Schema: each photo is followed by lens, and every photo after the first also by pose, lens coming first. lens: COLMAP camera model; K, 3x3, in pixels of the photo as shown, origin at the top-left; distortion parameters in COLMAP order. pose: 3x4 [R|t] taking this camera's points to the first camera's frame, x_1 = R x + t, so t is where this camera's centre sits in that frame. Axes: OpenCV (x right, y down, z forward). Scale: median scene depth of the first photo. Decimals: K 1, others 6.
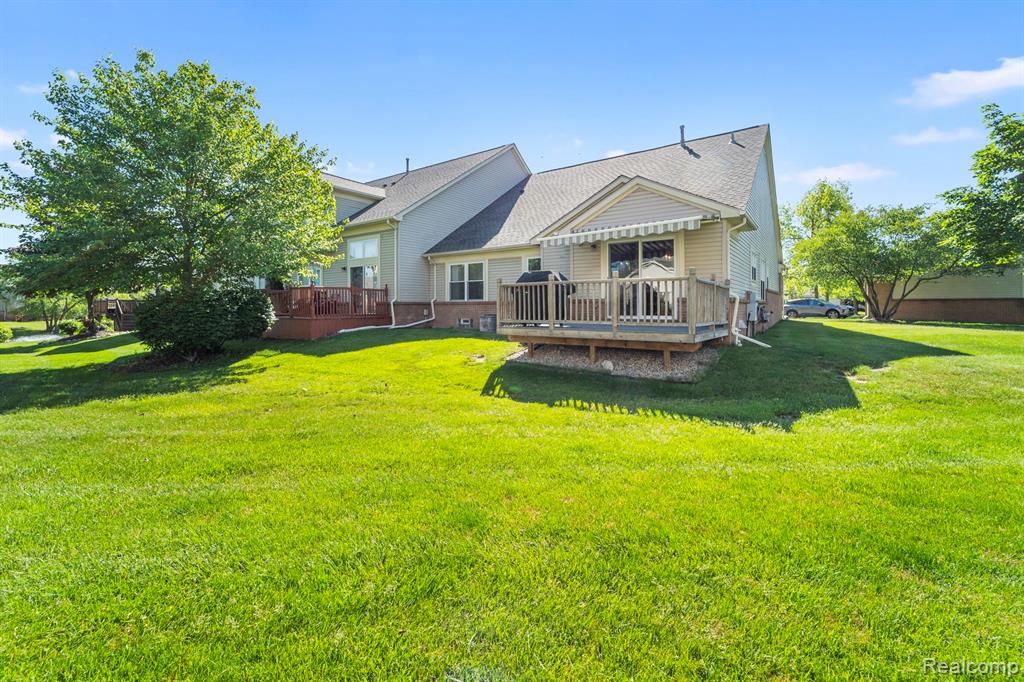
lens RADIAL K [[424.4, 0, 512.5], [0, 424.4, 303.3], [0, 0, 1]] dist [-0.000179, -0.000001]
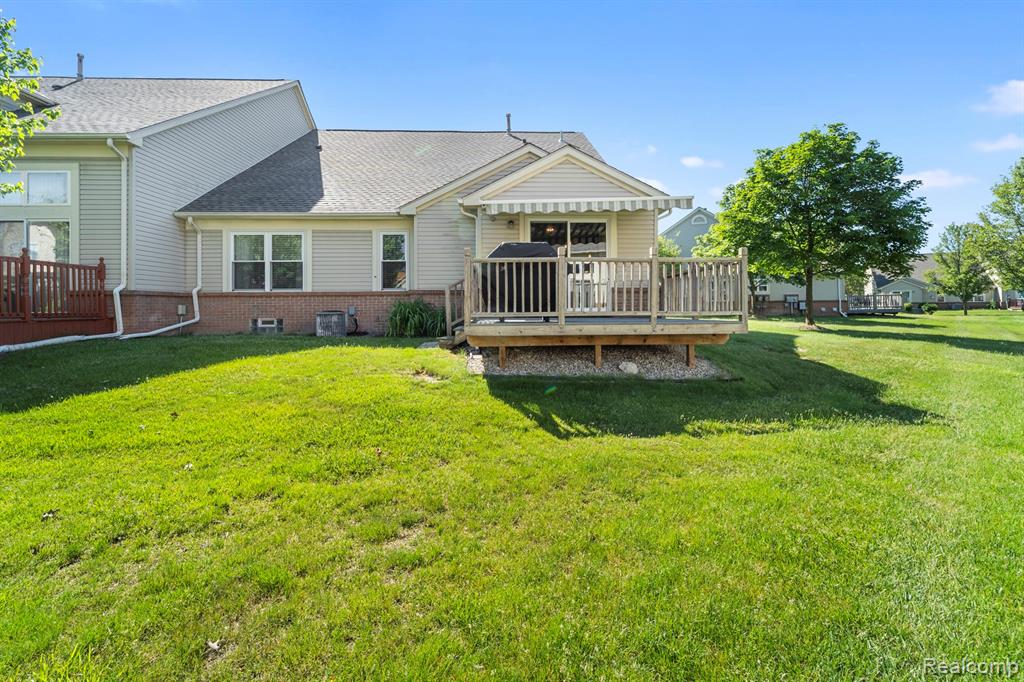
lens RADIAL K [[436.5, 0, 513.5], [0, 436.5, 297.7], [0, 0, 1]] dist [0.004256, -0.000328]
pose [[0.798466, 0.009473, 0.601965, -0.215193], [-0.000595, 0.999888, -0.014946, 0.014360], [-0.602039, 0.011576, 0.798382, 0.244434]]
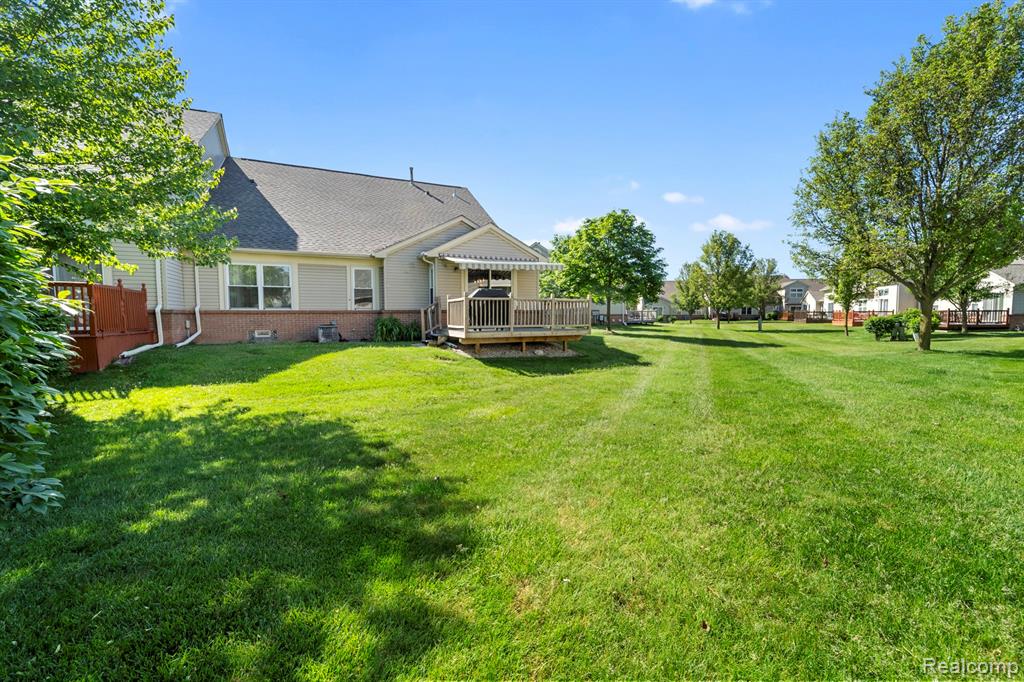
lens RADIAL K [[414.2, 0, 516.2], [0, 414.2, 331.5], [0, 0, 1]] dist [-0.000119, -0.000247]
pose [[0.508595, -0.032470, 0.860394, -0.570003], [-0.004602, 0.999172, 0.040427, 0.002599], [-0.860994, -0.024520, 0.508024, 0.149192]]
